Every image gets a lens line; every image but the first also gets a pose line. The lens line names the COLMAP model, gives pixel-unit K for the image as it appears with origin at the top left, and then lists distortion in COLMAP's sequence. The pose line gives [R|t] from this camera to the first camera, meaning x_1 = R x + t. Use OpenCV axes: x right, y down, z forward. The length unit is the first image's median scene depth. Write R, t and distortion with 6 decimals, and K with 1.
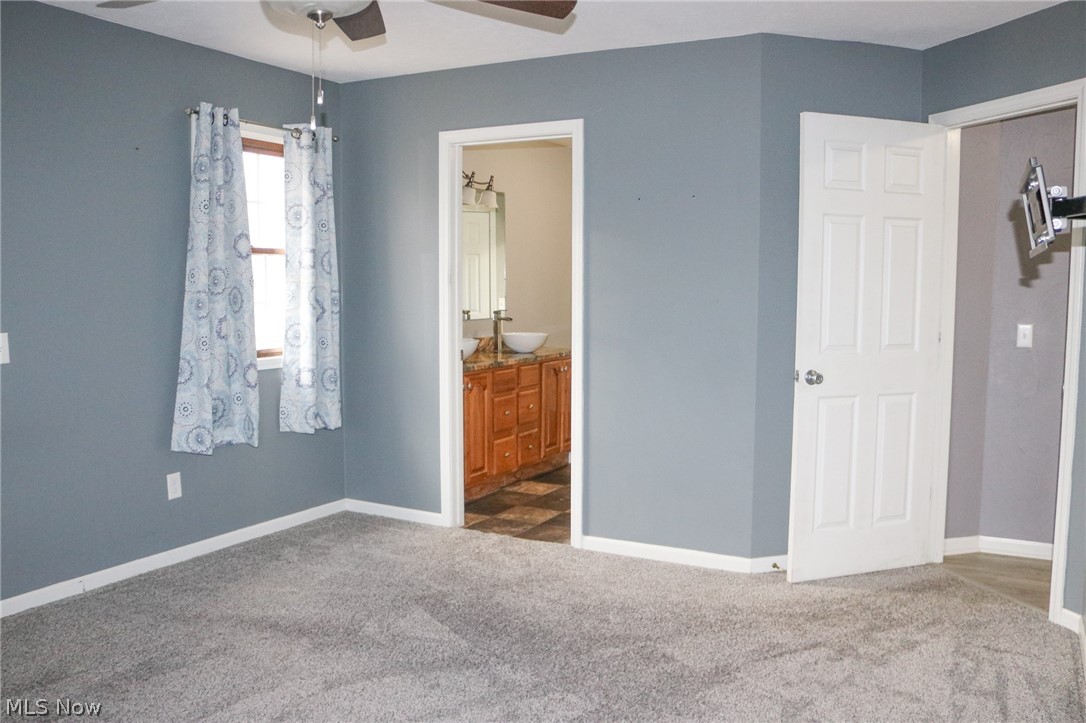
lens RADIAL K [[967.8, 0, 543.0], [0, 967.8, 361.5], [0, 0, 1]] dist [-0.183184, 0.197961]
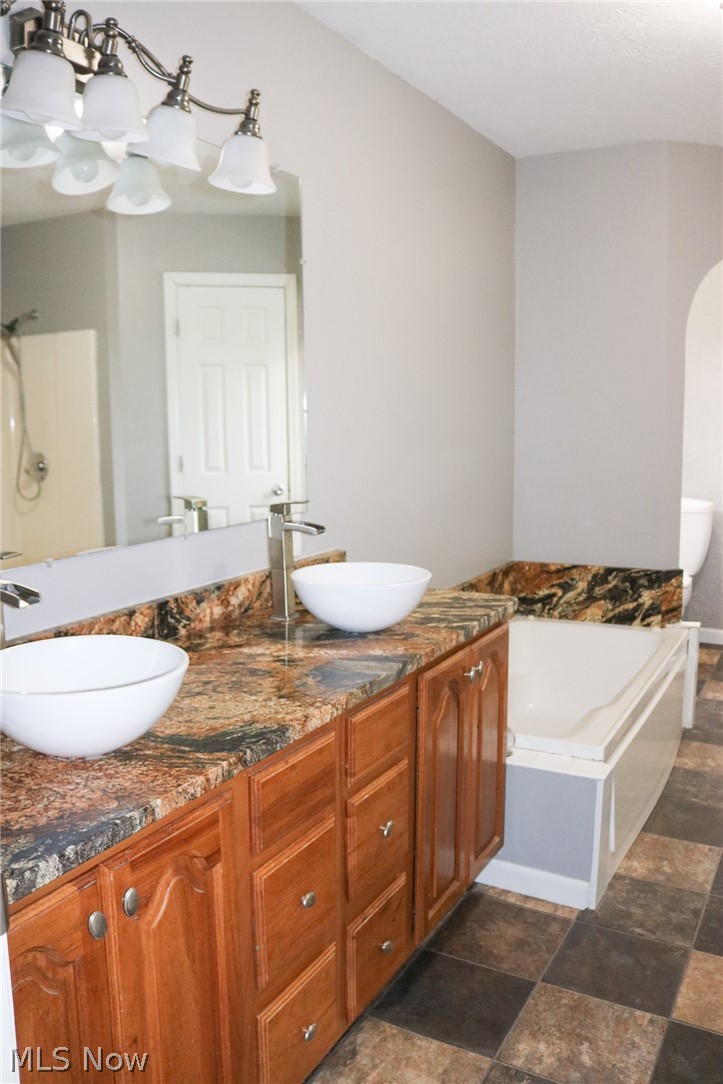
lens RADIAL K [[966.0, 0, 361.5], [0, 966.0, 542.0], [0, 0, 1]] dist [-0.183184, 0.197961]
pose [[0.999934, -0.010502, -0.004598, -0.017893], [0.010736, 0.998473, 0.054185, -0.060630], [0.004022, -0.054231, 0.998520, 0.691654]]
